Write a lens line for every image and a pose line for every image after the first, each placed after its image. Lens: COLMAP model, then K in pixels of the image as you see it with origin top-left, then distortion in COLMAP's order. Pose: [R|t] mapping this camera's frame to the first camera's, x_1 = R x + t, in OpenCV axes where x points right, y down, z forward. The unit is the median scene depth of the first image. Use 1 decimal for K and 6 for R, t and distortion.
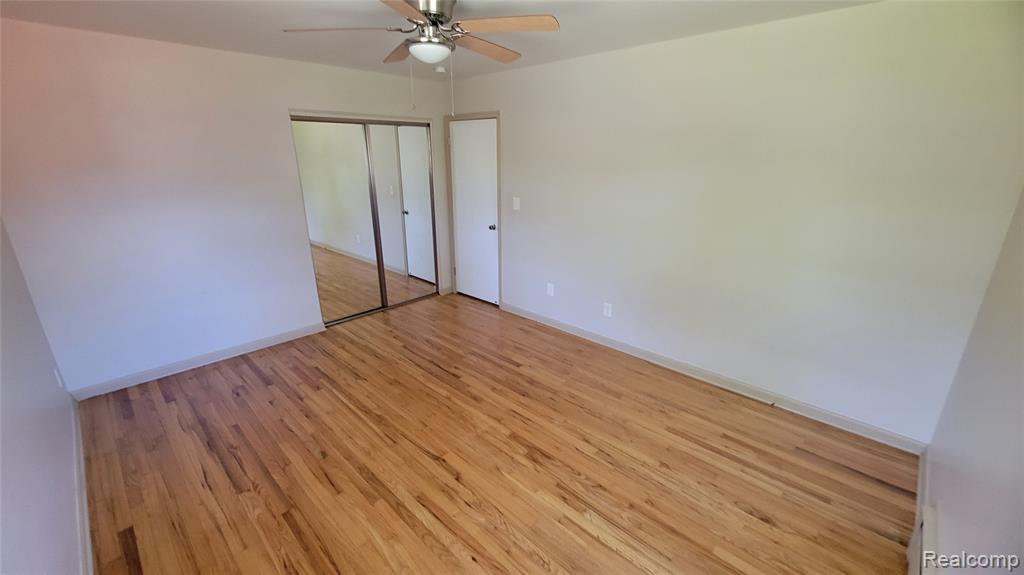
lens RADIAL K [[417.8, 0, 513.1], [0, 417.8, 288.3], [0, 0, 1]] dist [0.000300, -0.002369]
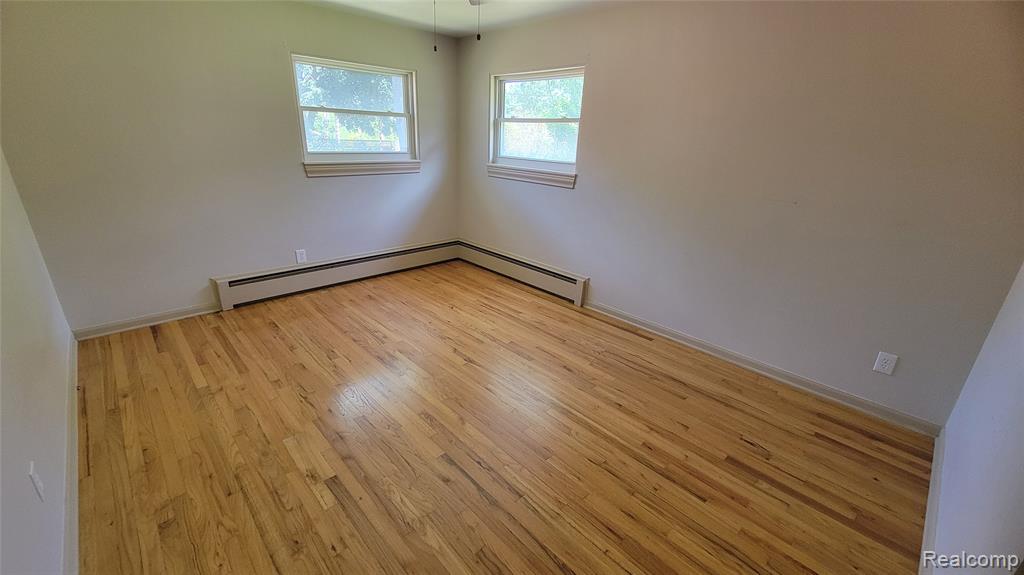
lens RADIAL K [[417.8, 0, 512.7], [0, 417.8, 289.0], [0, 0, 1]] dist [0.000300, -0.002369]
pose [[-0.998532, -0.047713, 0.025642, -0.260293], [-0.021301, 0.781136, 0.623997, -0.413911], [-0.049803, 0.622535, -0.781006, 1.462273]]
